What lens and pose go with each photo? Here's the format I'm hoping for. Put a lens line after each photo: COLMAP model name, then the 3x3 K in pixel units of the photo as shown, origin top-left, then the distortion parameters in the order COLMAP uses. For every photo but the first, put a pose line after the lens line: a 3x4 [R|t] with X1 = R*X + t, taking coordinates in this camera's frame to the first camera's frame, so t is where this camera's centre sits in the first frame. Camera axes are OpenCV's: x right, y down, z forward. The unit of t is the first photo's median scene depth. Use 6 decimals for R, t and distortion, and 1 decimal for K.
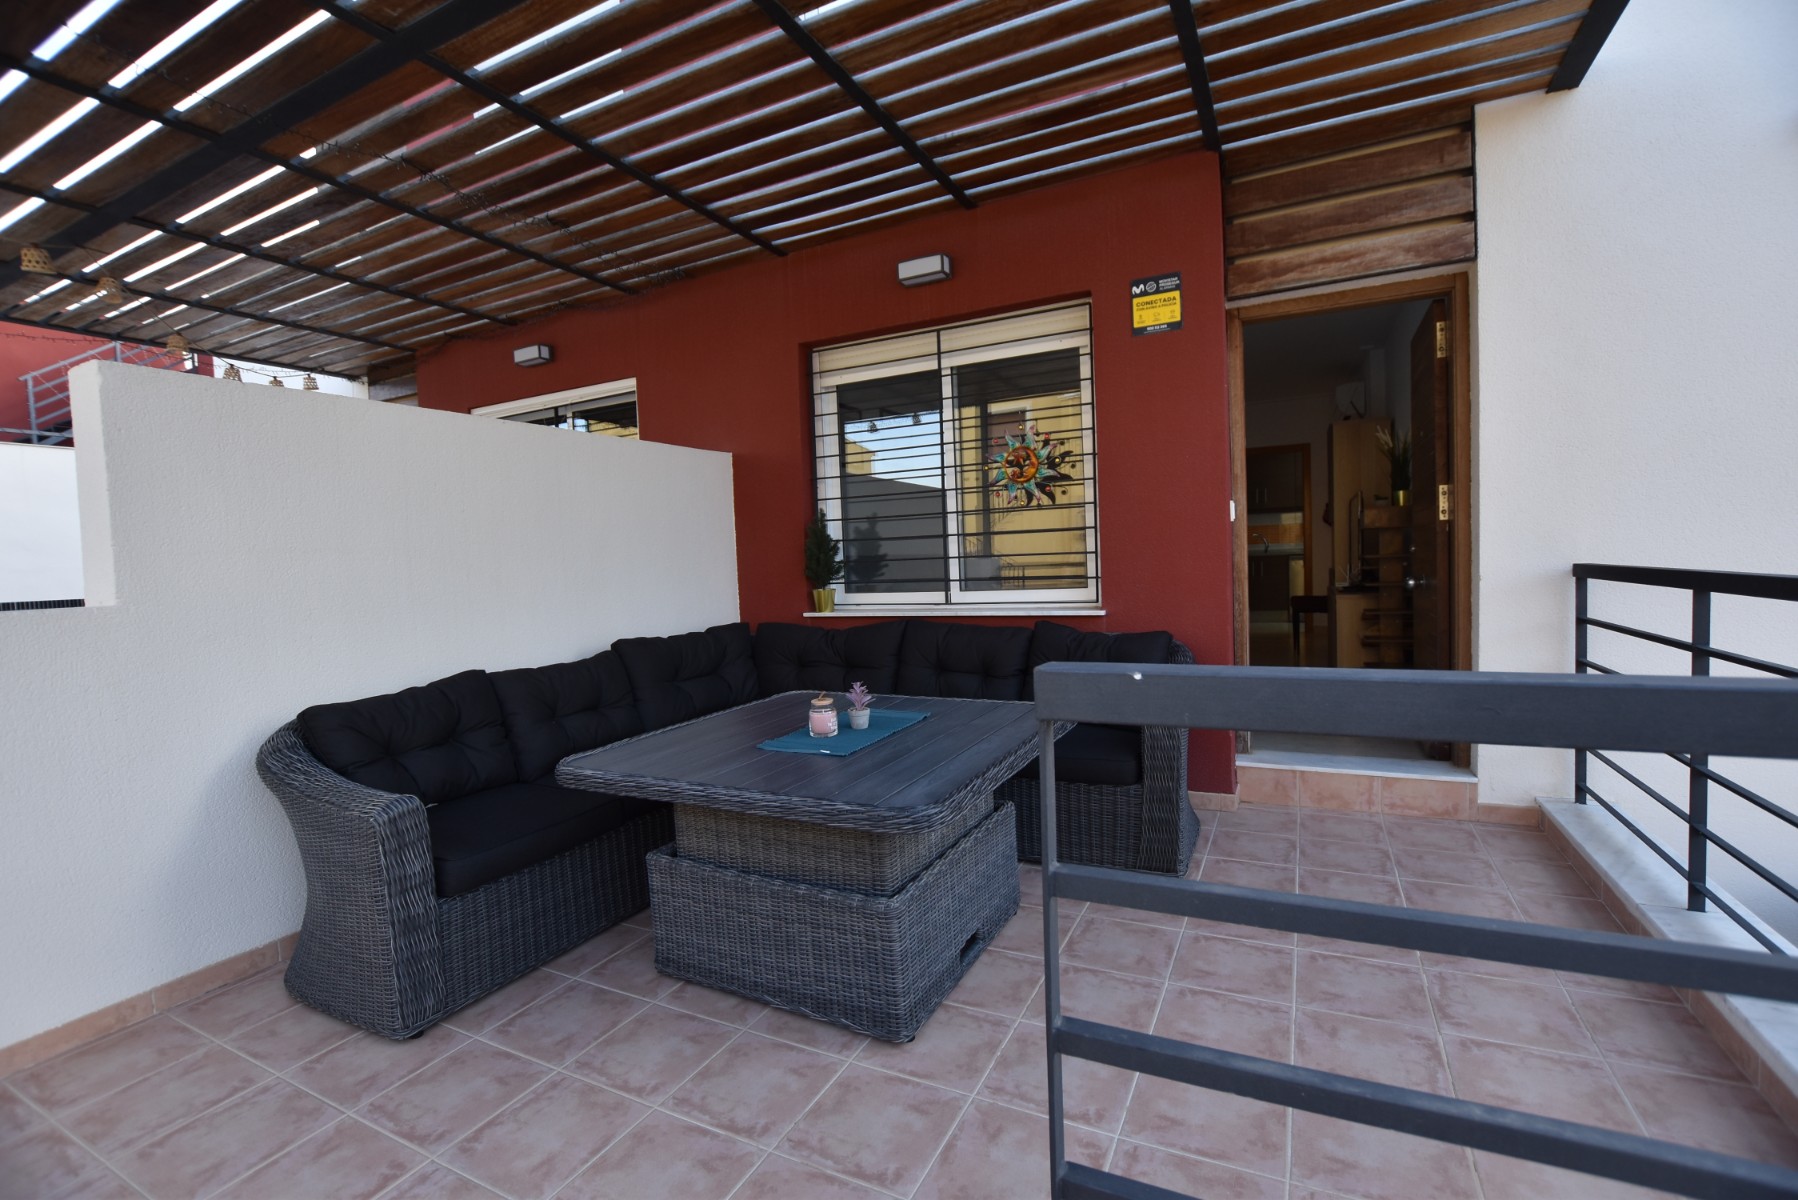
lens RADIAL K [[791.7, 0, 900.8], [0, 791.7, 600.6], [0, 0, 1]] dist [-0.033769, 0.005551]
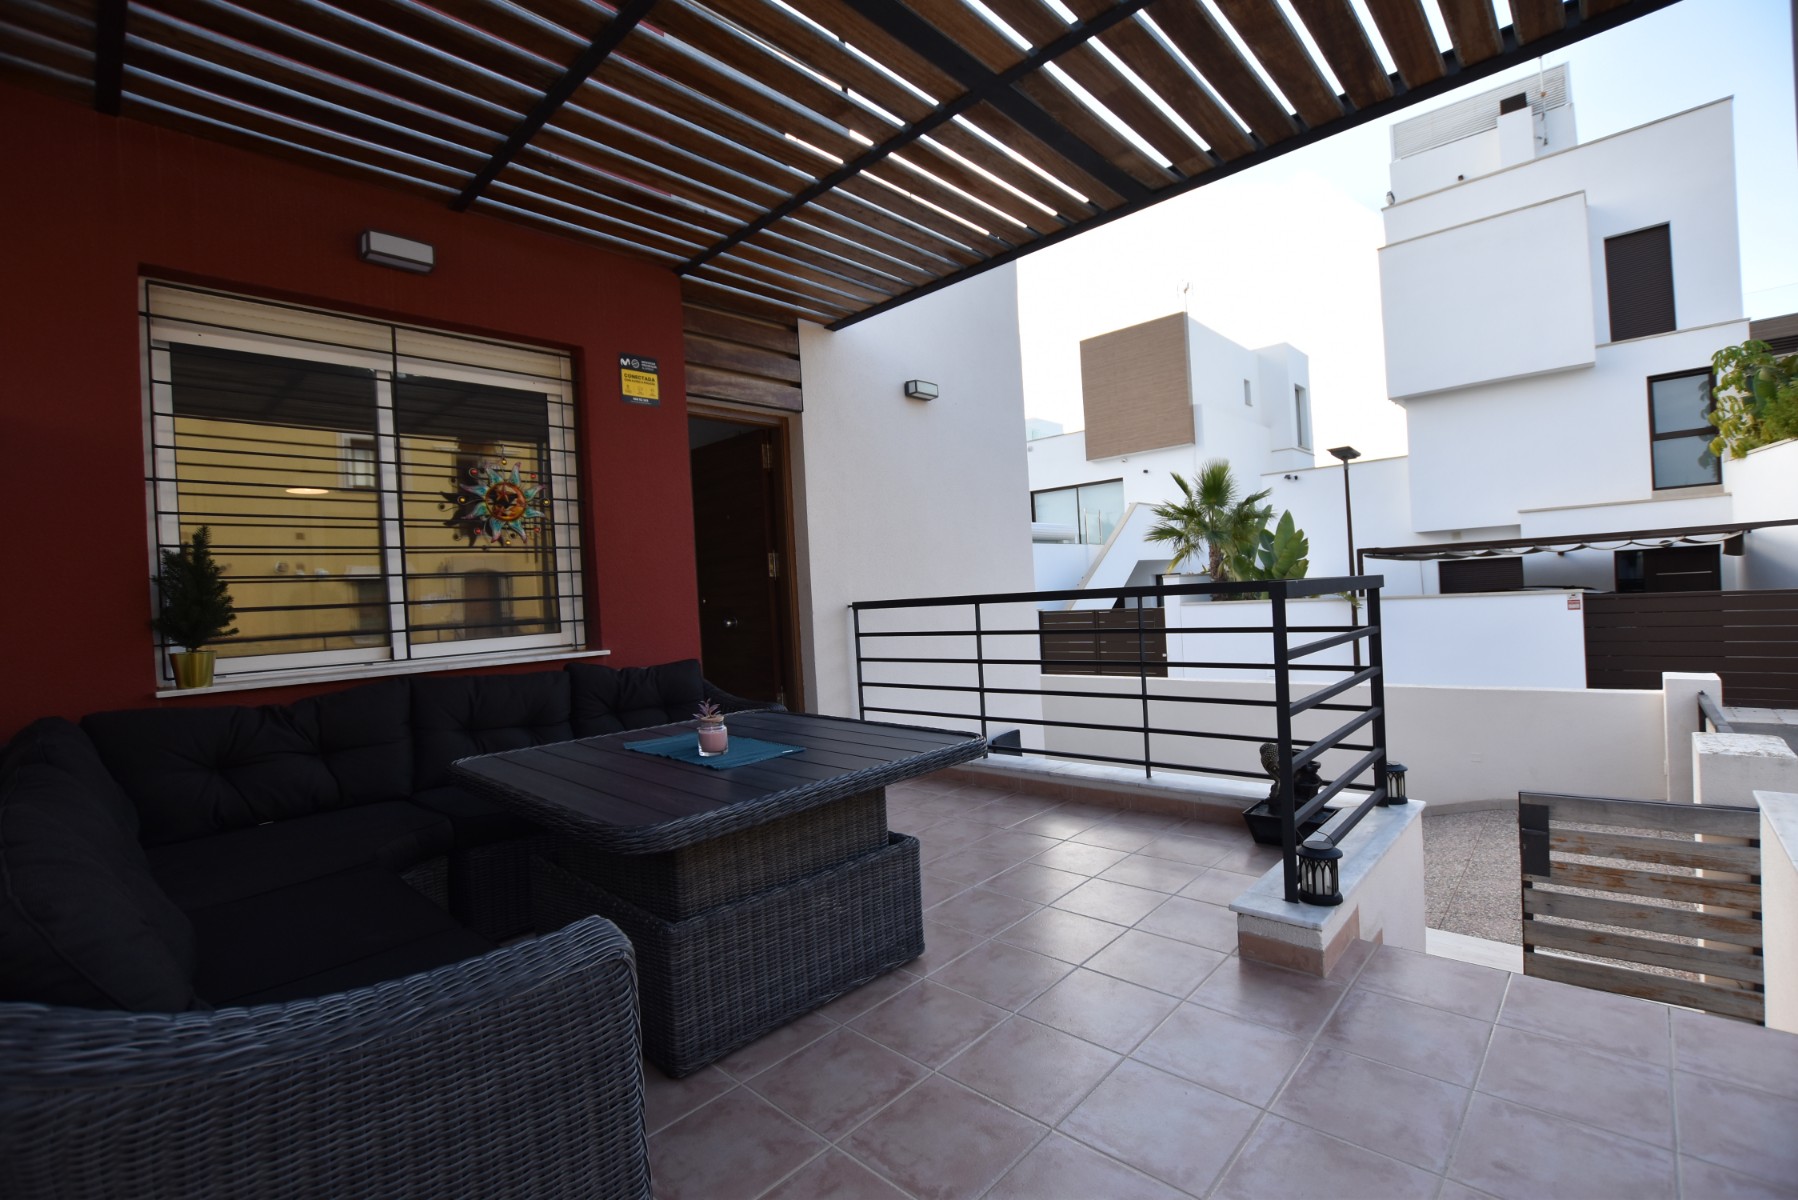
lens RADIAL K [[799.7, 0, 900.8], [0, 799.7, 600.9], [0, 0, 1]] dist [-0.036164, 0.007390]
pose [[0.282160, 0.017898, 0.959200, -0.642190], [0.094058, 0.994493, -0.046225, 0.032841], [-0.954746, 0.103263, 0.278922, 0.325012]]
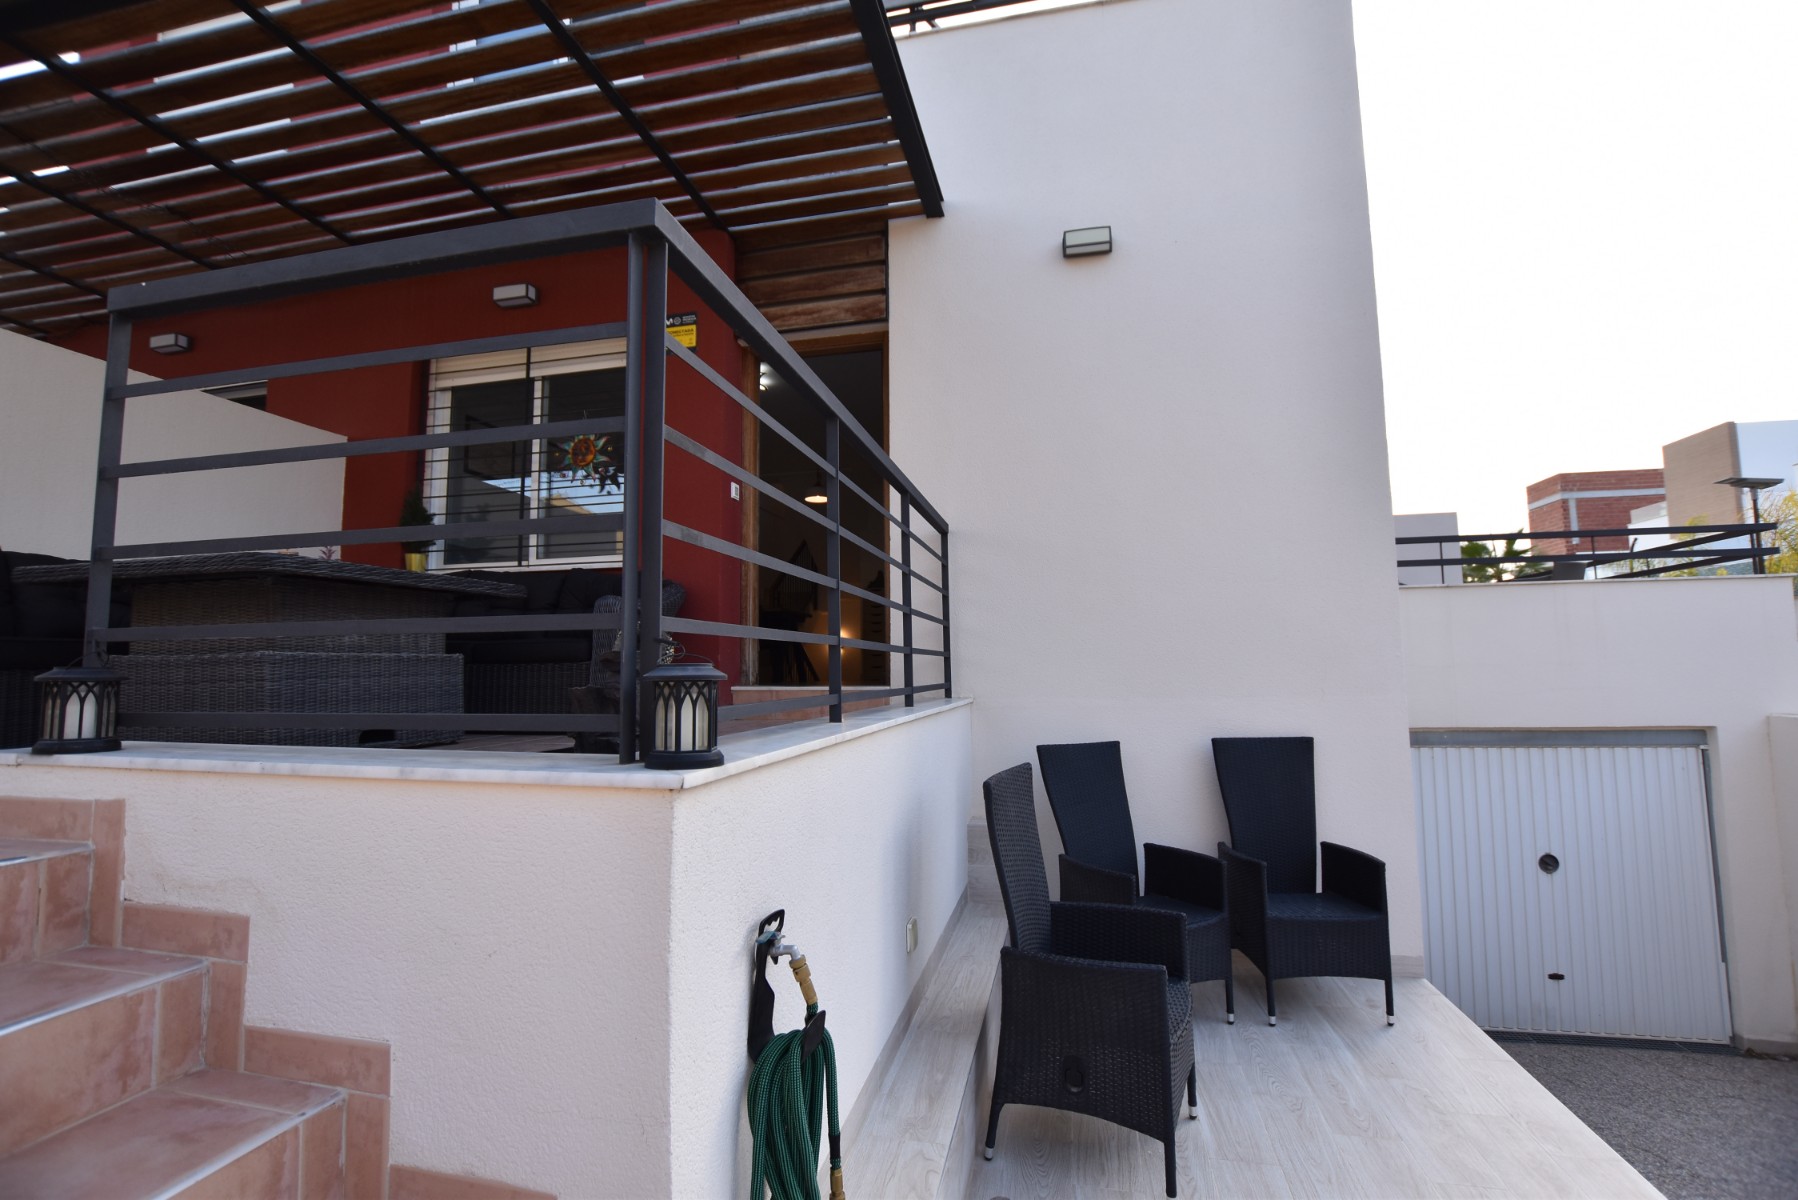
lens RADIAL K [[791.7, 0, 900.8], [0, 791.7, 600.6], [0, 0, 1]] dist [-0.033769, 0.005551]
pose [[0.968913, 0.050919, 0.242103, 0.367005], [-0.015455, 0.989137, -0.146183, 0.243201], [-0.246917, 0.137897, 0.959175, -0.287173]]
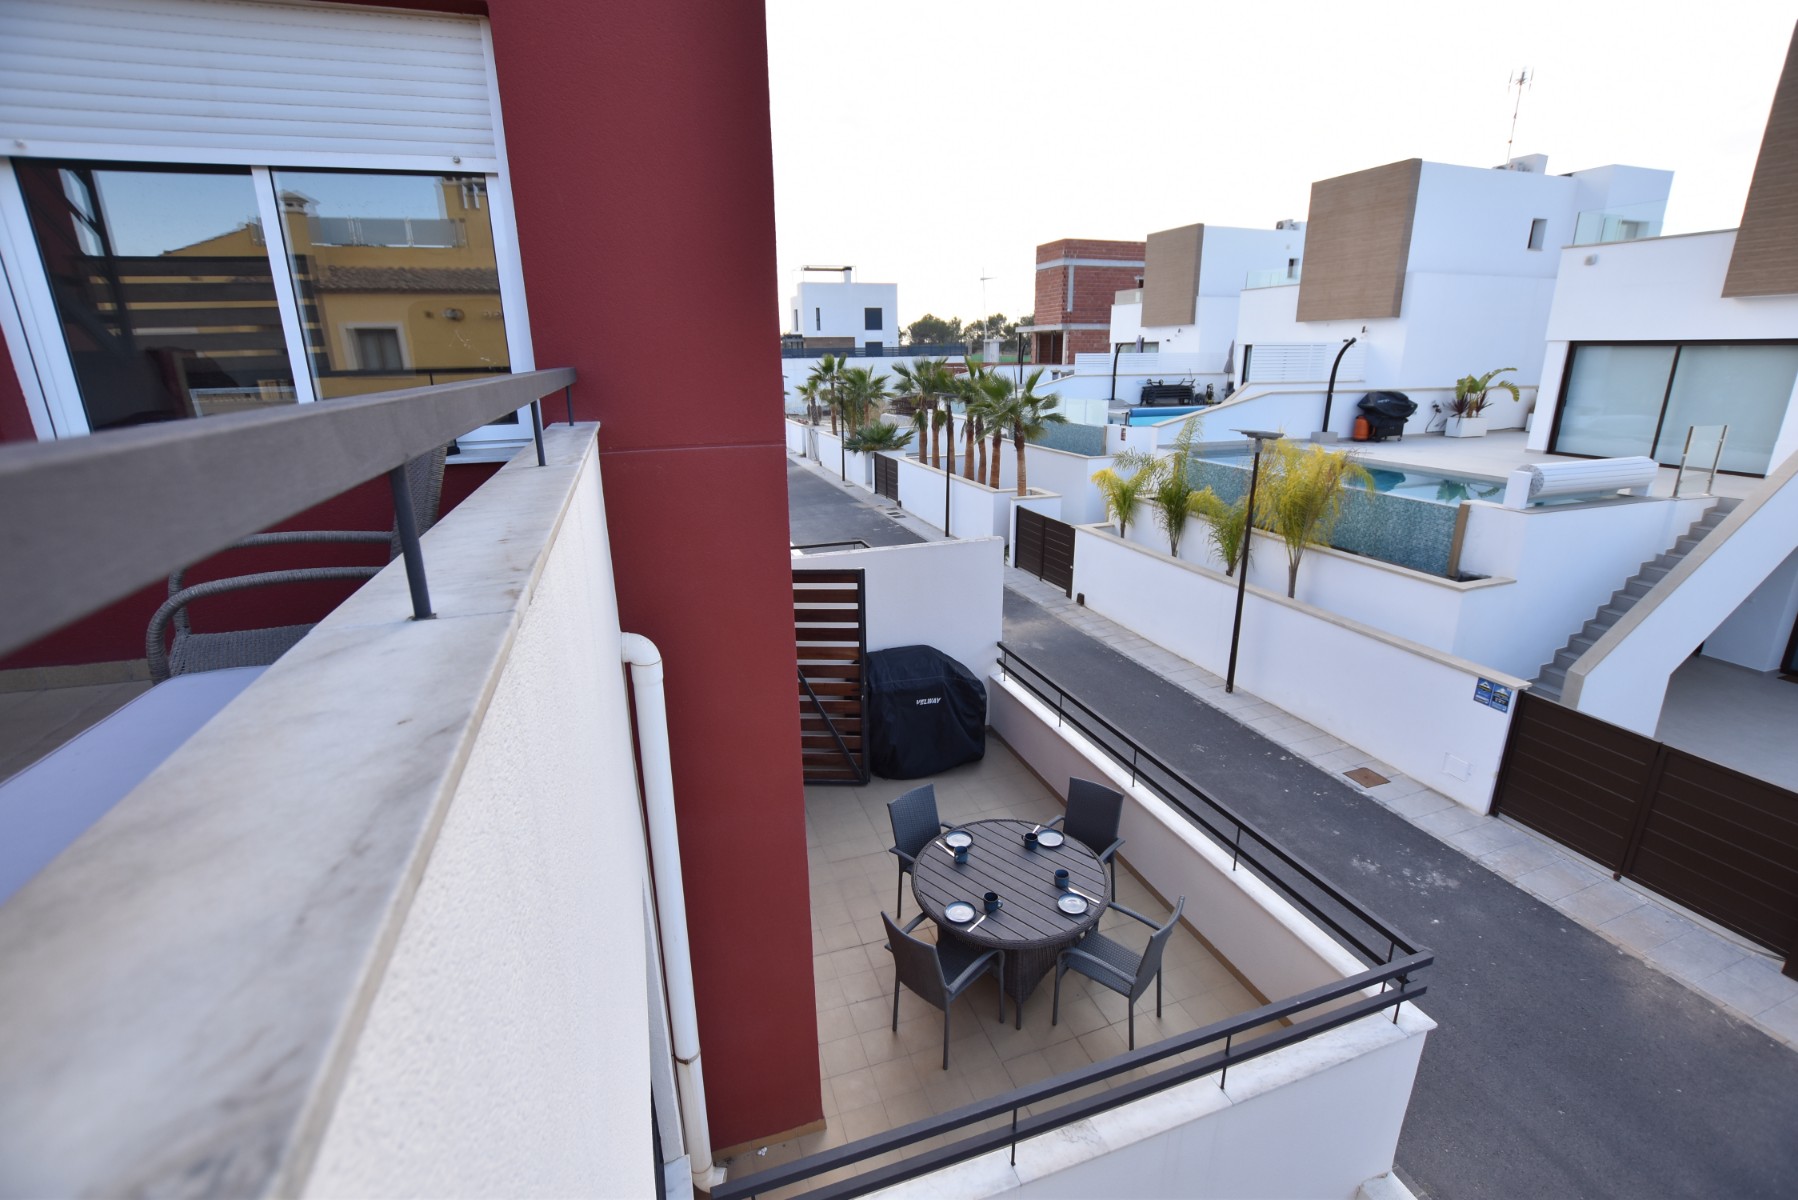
lens RADIAL K [[799.7, 0, 900.8], [0, 799.7, 600.9], [0, 0, 1]] dist [-0.036164, 0.007390]
pose [[0.702052, -0.180993, 0.688741, 1.338601], [0.020274, 0.971850, 0.234725, -0.924764], [-0.711837, -0.150826, 0.685959, 0.636974]]
